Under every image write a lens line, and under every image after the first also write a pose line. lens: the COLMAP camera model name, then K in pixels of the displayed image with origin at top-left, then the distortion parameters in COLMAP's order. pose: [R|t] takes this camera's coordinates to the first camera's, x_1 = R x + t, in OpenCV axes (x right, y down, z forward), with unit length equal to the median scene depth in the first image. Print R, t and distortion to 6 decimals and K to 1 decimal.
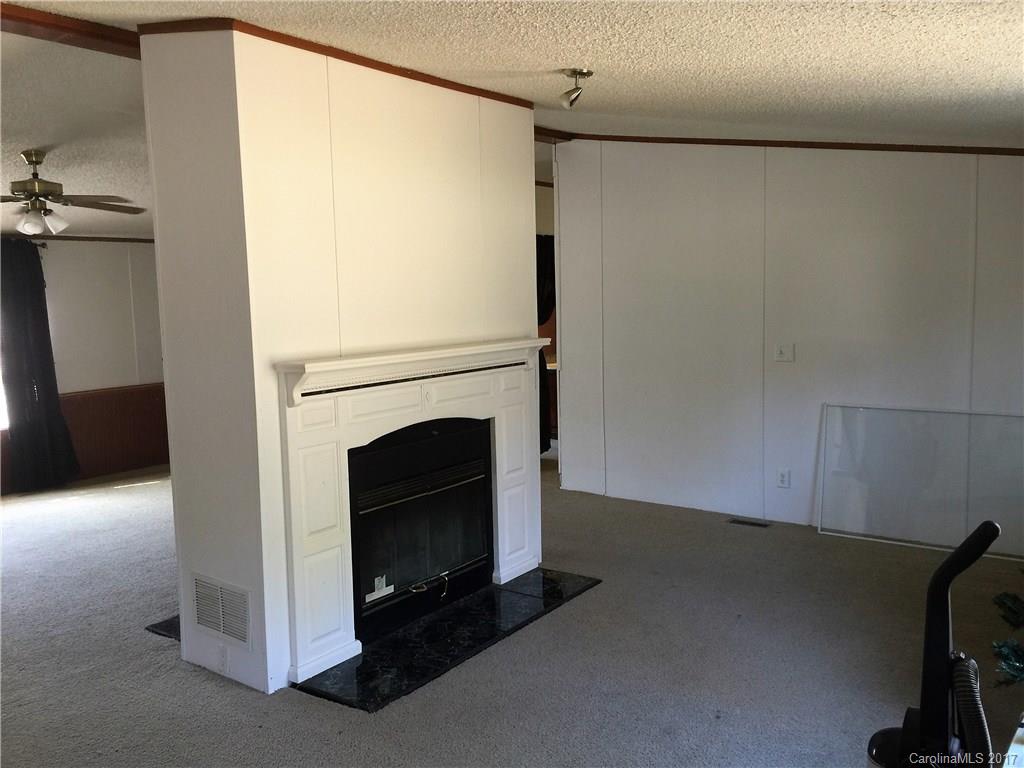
lens RADIAL K [[860.0, 0, 510.4], [0, 860.0, 374.4], [0, 0, 1]] dist [0.075143, -0.090760]
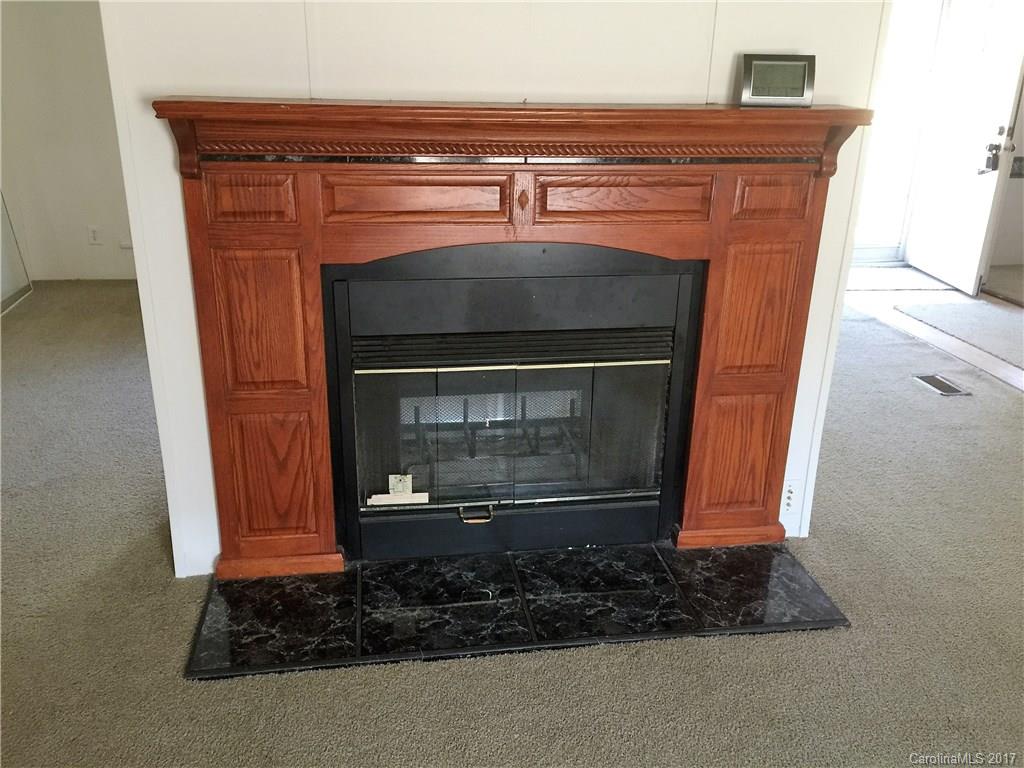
lens RADIAL K [[860.0, 0, 510.4], [0, 860.0, 374.4], [0, 0, 1]] dist [0.075143, -0.090760]
pose [[0.704877, 0.280092, -0.651688, 0.298459], [-0.105720, 0.949959, 0.293939, -0.032170], [0.701407, -0.138294, 0.699216, 0.617628]]
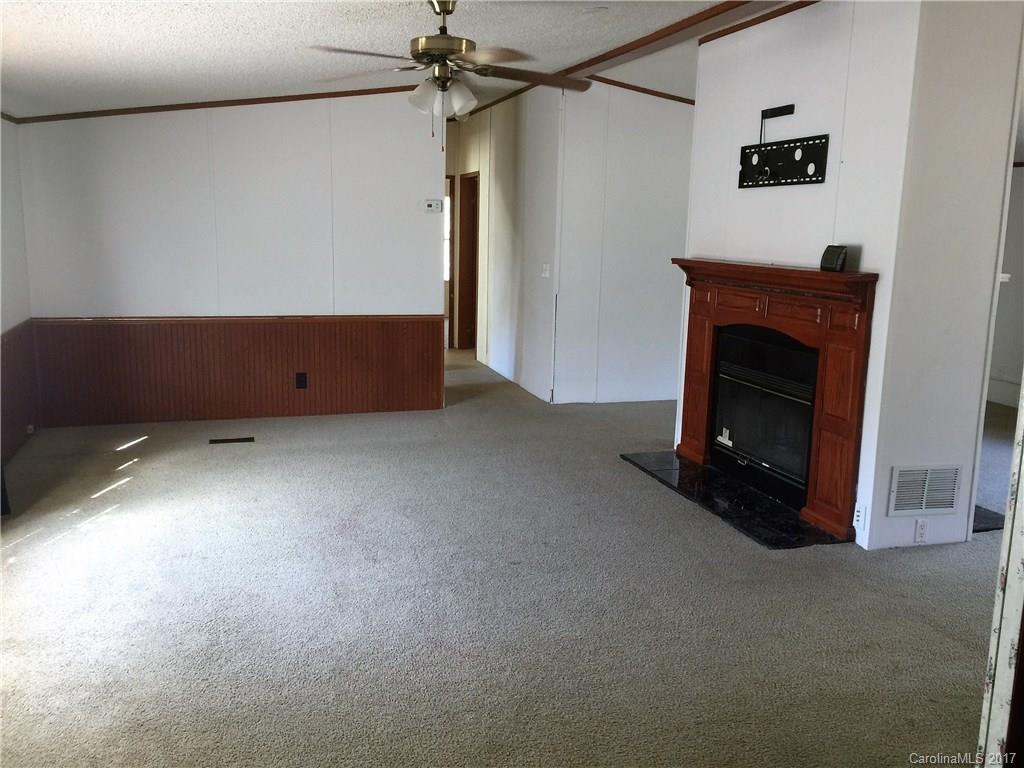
lens RADIAL K [[860.0, 0, 510.4], [0, 860.0, 374.4], [0, 0, 1]] dist [0.075143, -0.090760]
pose [[-0.593728, 0.153916, -0.789808, 1.109780], [-0.079771, 0.965442, 0.248110, -0.160029], [0.800702, 0.210313, -0.560932, 1.464832]]
